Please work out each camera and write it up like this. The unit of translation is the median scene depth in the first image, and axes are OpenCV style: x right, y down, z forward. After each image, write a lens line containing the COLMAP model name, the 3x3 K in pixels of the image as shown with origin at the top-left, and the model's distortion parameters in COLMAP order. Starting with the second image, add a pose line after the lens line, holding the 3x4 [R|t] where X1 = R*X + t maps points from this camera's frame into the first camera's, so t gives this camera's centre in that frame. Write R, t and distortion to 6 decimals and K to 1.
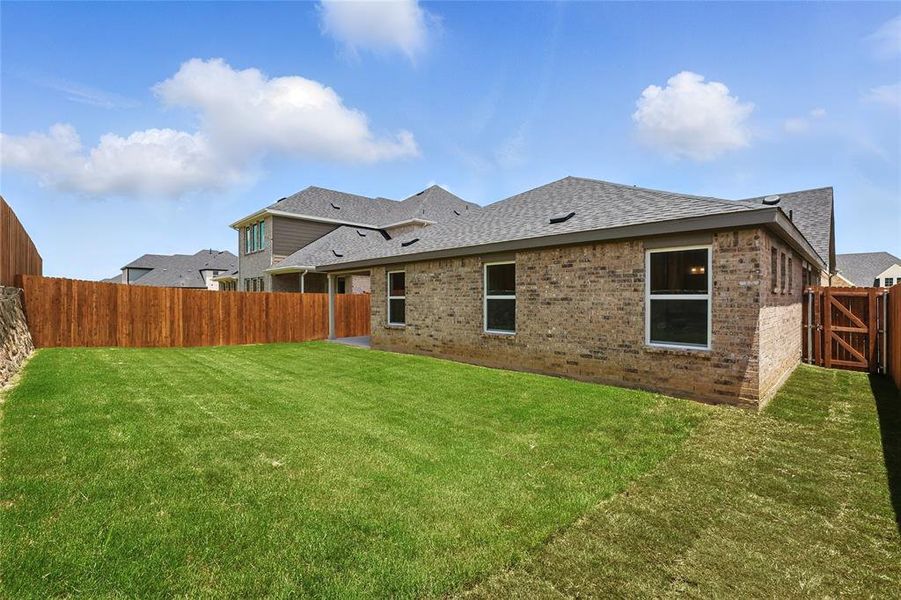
lens RADIAL K [[394.9, 0, 448.2], [0, 394.9, 303.9], [0, 0, 1]] dist [0.001096, -0.000319]
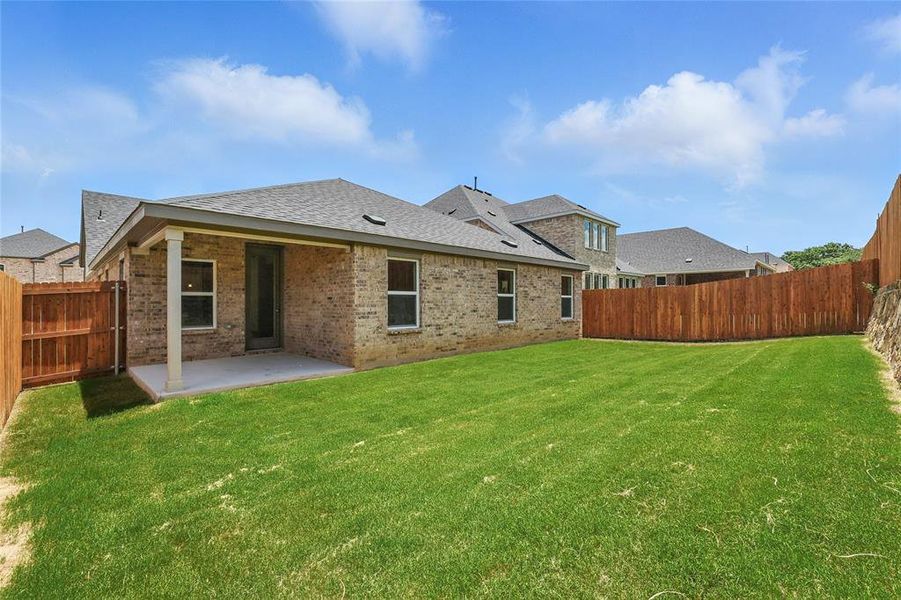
lens RADIAL K [[394.9, 0, 447.7], [0, 394.9, 296.1], [0, 0, 1]] dist [0.001096, -0.000319]
pose [[-0.017536, -0.002715, 0.999843, -1.018012], [-0.005360, 0.999982, 0.002622, -0.013714], [-0.999832, -0.005313, -0.017550, 1.045110]]
